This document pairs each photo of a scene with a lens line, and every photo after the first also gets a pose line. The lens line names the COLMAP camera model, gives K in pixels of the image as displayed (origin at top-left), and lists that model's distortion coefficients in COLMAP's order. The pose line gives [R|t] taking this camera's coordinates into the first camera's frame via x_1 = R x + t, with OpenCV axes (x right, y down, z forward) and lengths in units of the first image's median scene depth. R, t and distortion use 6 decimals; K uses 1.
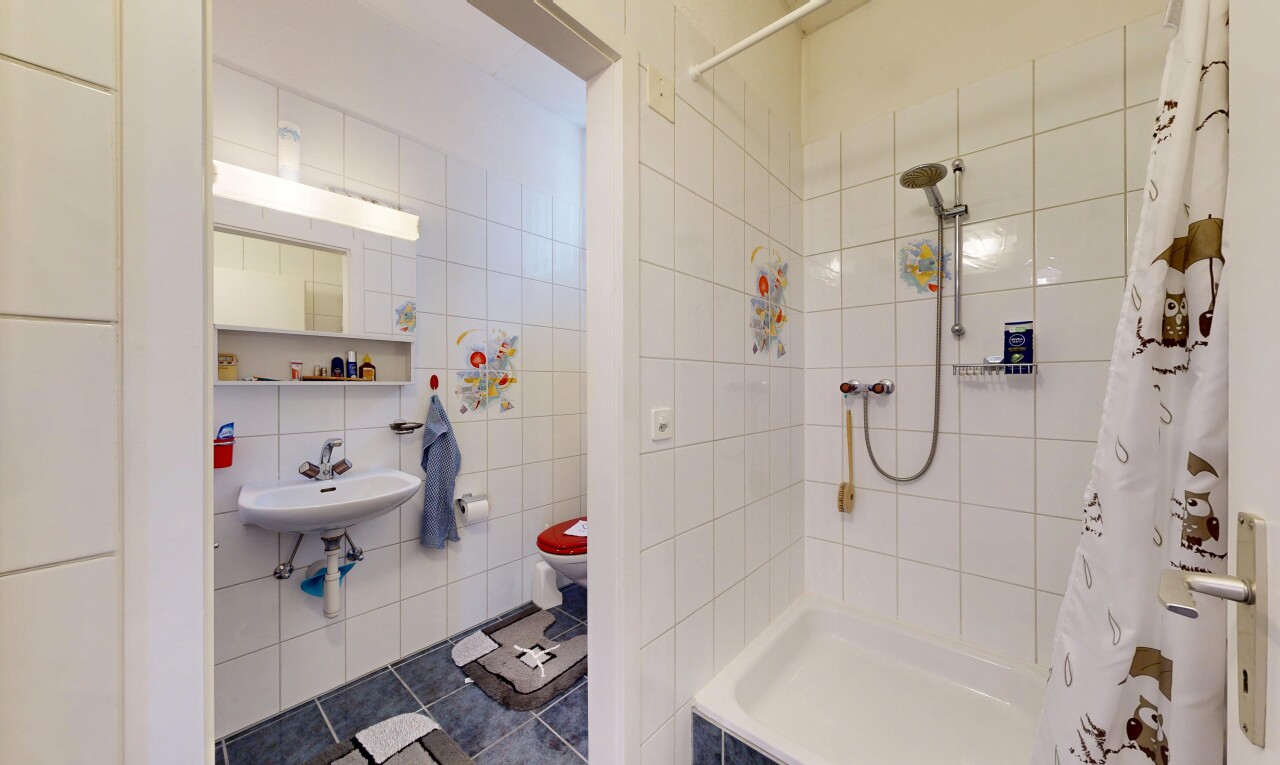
lens RADIAL K [[430.0, 0, 640.0], [0, 430.0, 382.5], [0, 0, 1]] dist [-0.000283, -0.000035]
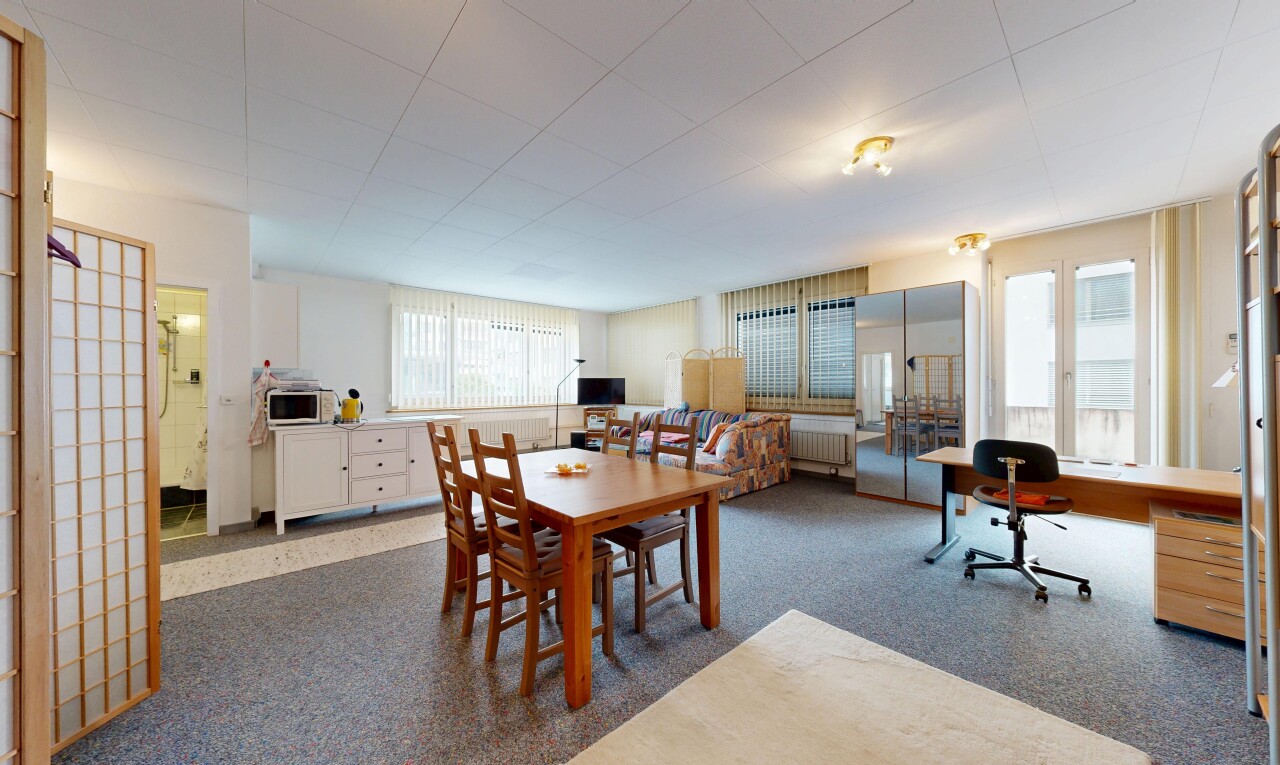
lens RADIAL K [[430.0, 0, 640.0], [0, 430.0, 382.5], [0, 0, 1]] dist [-0.000283, -0.000035]
pose [[0.109191, -0.001765, 0.994019, -1.881808], [0.002896, 0.999995, 0.001457, -0.021920], [-0.994017, 0.002720, 0.109195, -2.546717]]
